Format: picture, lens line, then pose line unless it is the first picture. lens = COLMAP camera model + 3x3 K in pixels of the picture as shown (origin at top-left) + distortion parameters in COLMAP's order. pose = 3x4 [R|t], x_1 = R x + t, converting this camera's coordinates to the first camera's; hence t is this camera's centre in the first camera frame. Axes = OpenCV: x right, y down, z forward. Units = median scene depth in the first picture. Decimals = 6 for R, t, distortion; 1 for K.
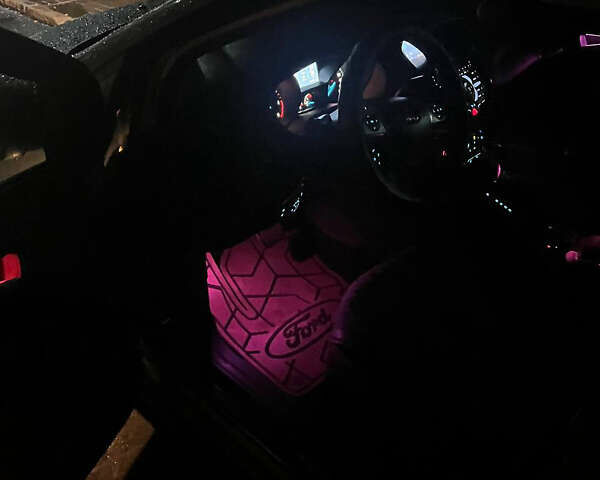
lens RADIAL K [[594.8, 0, 301.7], [0, 594.8, 242.2], [0, 0, 1]] dist [0.142973, -0.312960]
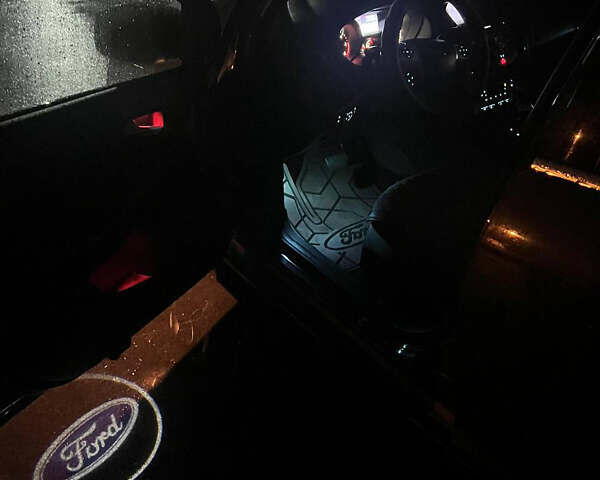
lens RADIAL K [[594.8, 0, 301.7], [0, 594.8, 242.2], [0, 0, 1]] dist [0.142973, -0.312960]
pose [[0.985768, 0.077579, -0.149142, 0.079951], [-0.077354, 0.996977, 0.007315, 0.164479], [0.149259, 0.004326, 0.988789, -0.271132]]
